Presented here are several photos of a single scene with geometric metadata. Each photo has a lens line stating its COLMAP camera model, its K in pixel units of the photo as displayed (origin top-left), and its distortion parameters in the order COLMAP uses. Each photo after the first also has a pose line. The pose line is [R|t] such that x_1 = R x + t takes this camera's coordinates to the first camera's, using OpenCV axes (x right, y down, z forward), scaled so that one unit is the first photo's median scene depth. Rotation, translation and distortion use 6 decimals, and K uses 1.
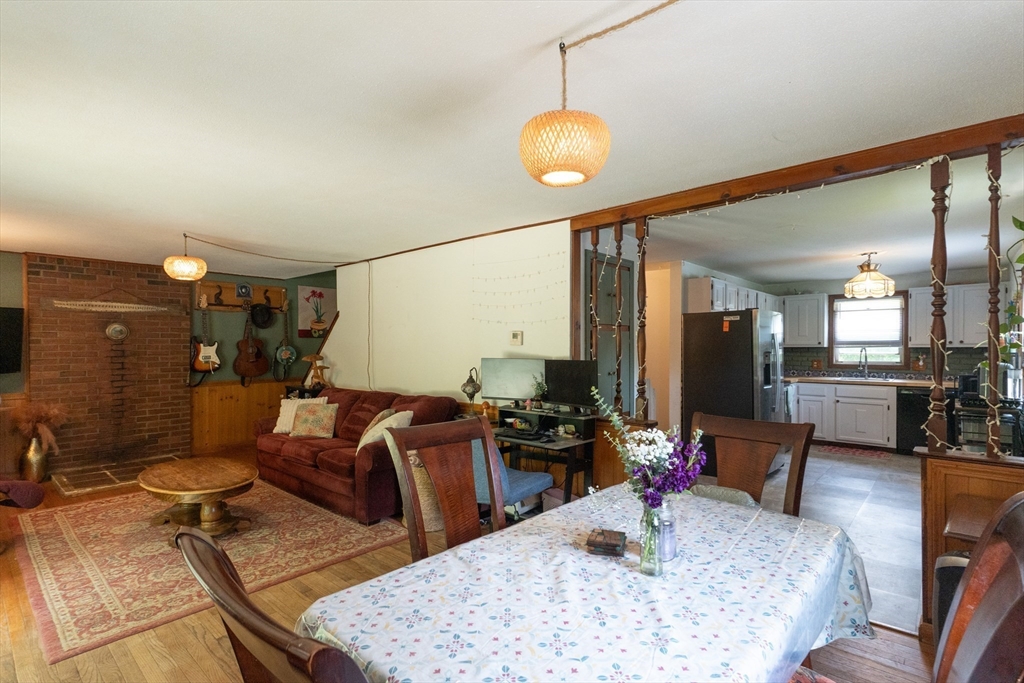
lens RADIAL K [[493.3, 0, 515.9], [0, 493.3, 348.2], [0, 0, 1]] dist [0.002845, -0.001373]
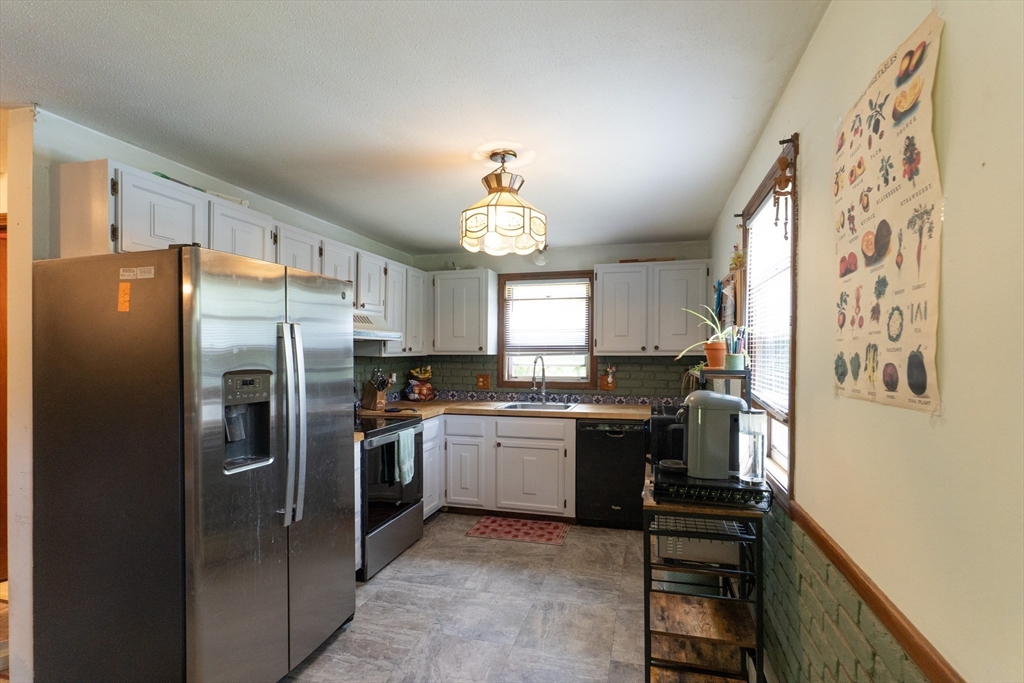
lens RADIAL K [[493.3, 0, 522.3], [0, 493.3, 352.3], [0, 0, 1]] dist [0.002845, -0.001373]
pose [[0.892773, 0.001548, 0.450503, 0.410818], [-0.000591, 0.999997, -0.002265, -0.004551], [-0.450506, 0.001756, 0.892772, 0.454172]]
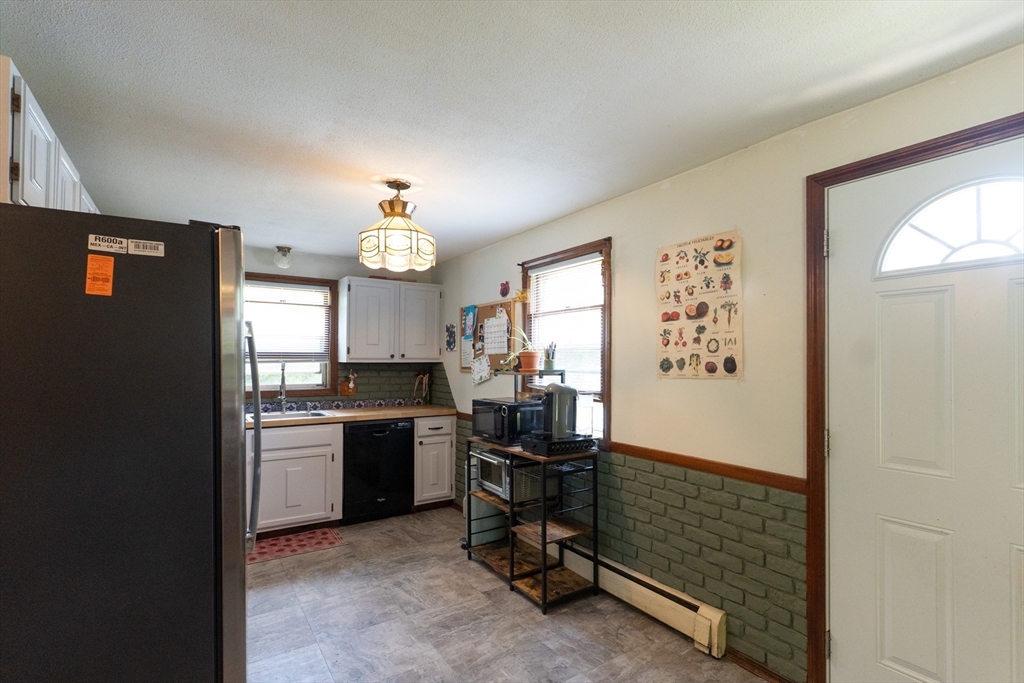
lens RADIAL K [[493.3, 0, 526.4], [0, 493.3, 353.1], [0, 0, 1]] dist [0.002845, -0.001373]
pose [[0.239442, 0.020174, 0.970701, 0.189545], [0.000733, 0.999780, -0.020959, -0.000435], [-0.970910, 0.005730, 0.239375, 0.583689]]
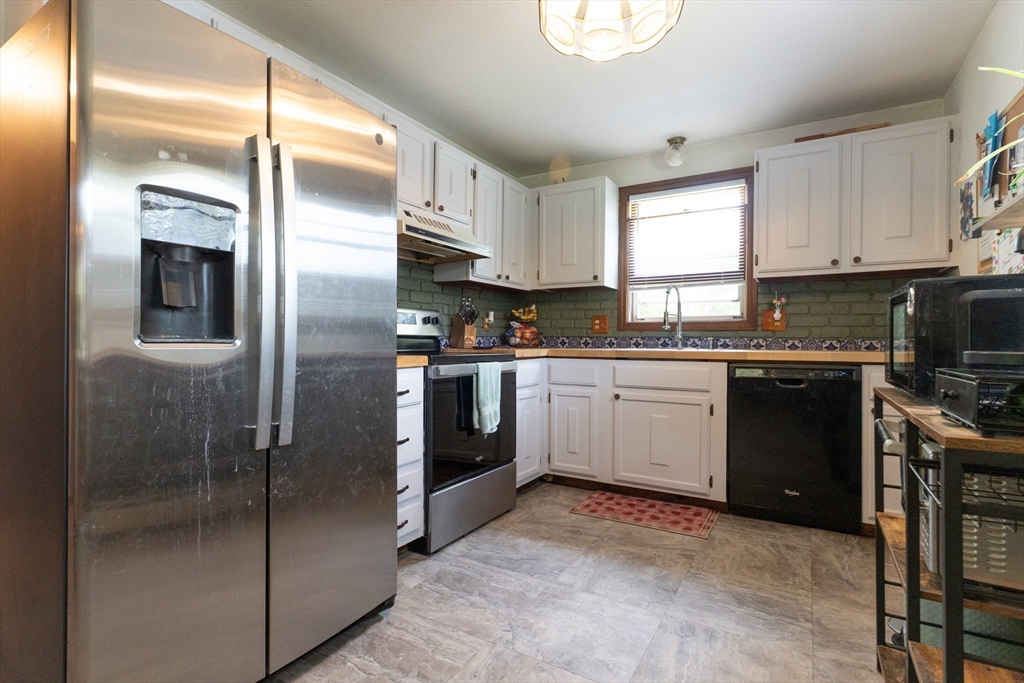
lens RADIAL K [[493.3, 0, 518.6], [0, 493.3, 338.4], [0, 0, 1]] dist [0.002845, -0.001373]
pose [[0.980983, 0.008542, 0.193907, 0.480875], [-0.006766, 0.999929, -0.009816, 0.059359], [-0.193977, 0.008318, 0.980971, 0.579126]]
